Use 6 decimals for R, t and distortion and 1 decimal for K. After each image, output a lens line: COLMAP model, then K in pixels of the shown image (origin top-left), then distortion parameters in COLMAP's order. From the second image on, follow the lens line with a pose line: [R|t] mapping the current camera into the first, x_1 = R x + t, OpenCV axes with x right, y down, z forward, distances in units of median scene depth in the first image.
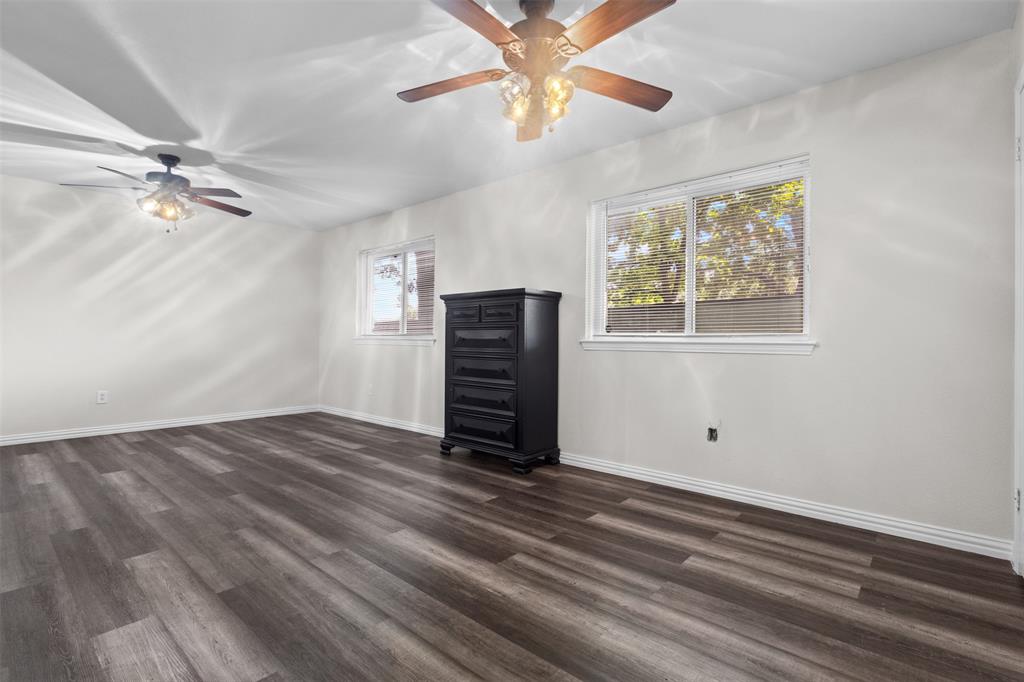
lens RADIAL K [[480.6, 0, 514.5], [0, 480.6, 338.9], [0, 0, 1]] dist [-0.001550, 0.001054]
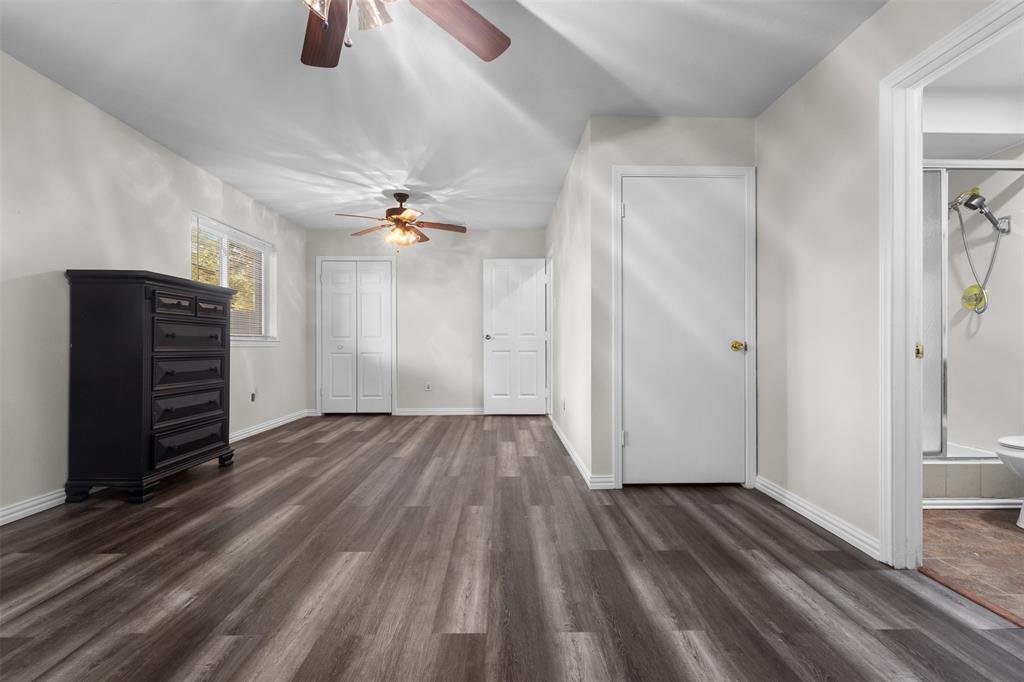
lens RADIAL K [[480.6, 0, 517.5], [0, 480.6, 339.9], [0, 0, 1]] dist [-0.001550, 0.001054]
pose [[-0.687005, -0.005081, 0.726635, -1.533740], [-0.017414, 0.999803, -0.009473, 0.006396], [-0.726444, -0.019162, -0.686959, 1.641535]]
